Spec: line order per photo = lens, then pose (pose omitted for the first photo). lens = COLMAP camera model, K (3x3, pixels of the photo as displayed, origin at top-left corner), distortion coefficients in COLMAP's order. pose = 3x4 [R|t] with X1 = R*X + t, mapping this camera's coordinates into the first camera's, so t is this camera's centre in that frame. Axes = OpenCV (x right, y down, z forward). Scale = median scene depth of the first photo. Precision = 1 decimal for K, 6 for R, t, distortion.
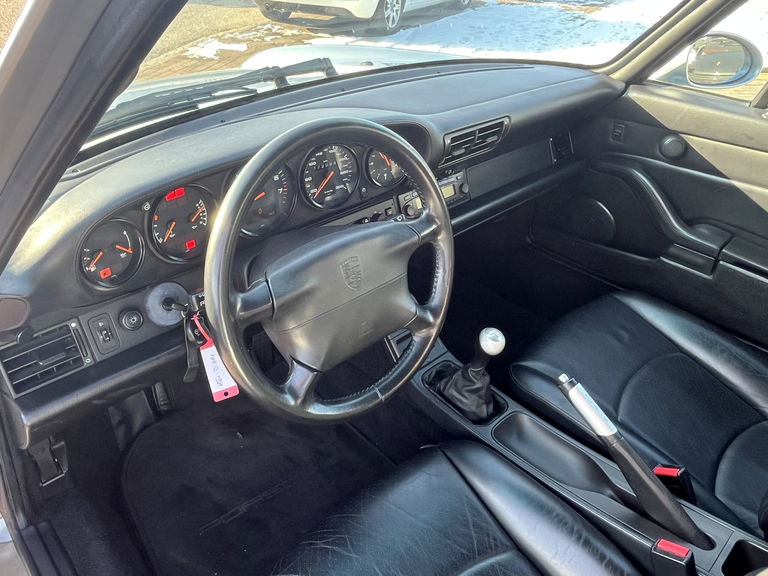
lens RADIAL K [[581.4, 0, 377.5], [0, 581.4, 288.0], [0, 0, 1]] dist [-0.006215, 0.002942]
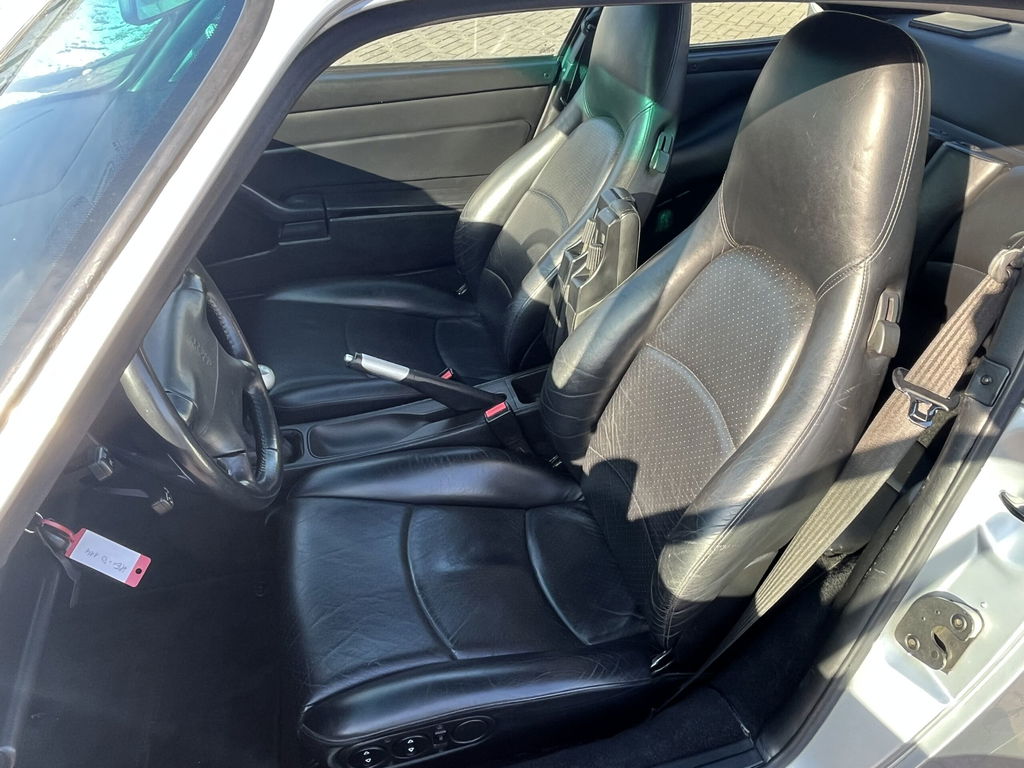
lens RADIAL K [[775.2, 0, 519.9], [0, 775.2, 383.8], [0, 0, 1]] dist [-0.006215, 0.002942]
pose [[0.444435, -0.538121, 0.716173, -0.542435], [0.492946, 0.814452, 0.306060, -0.080744], [-0.747985, 0.217011, 0.627235, -0.103762]]
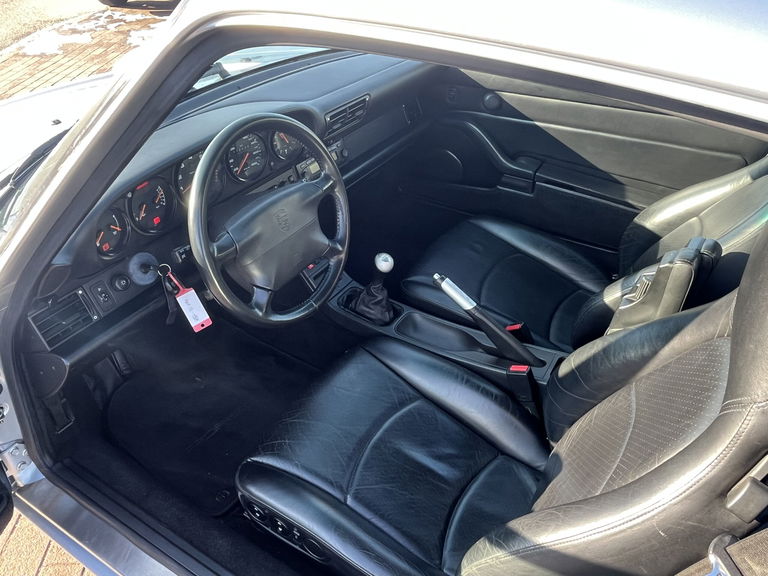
lens RADIAL K [[581.4, 0, 383.9], [0, 581.4, 293.4], [0, 0, 1]] dist [-0.006215, 0.002942]
pose [[0.965626, -0.175876, 0.191401, -0.080409], [0.164254, 0.983555, 0.075107, 0.062614], [-0.201463, -0.041087, 0.978634, -0.350998]]
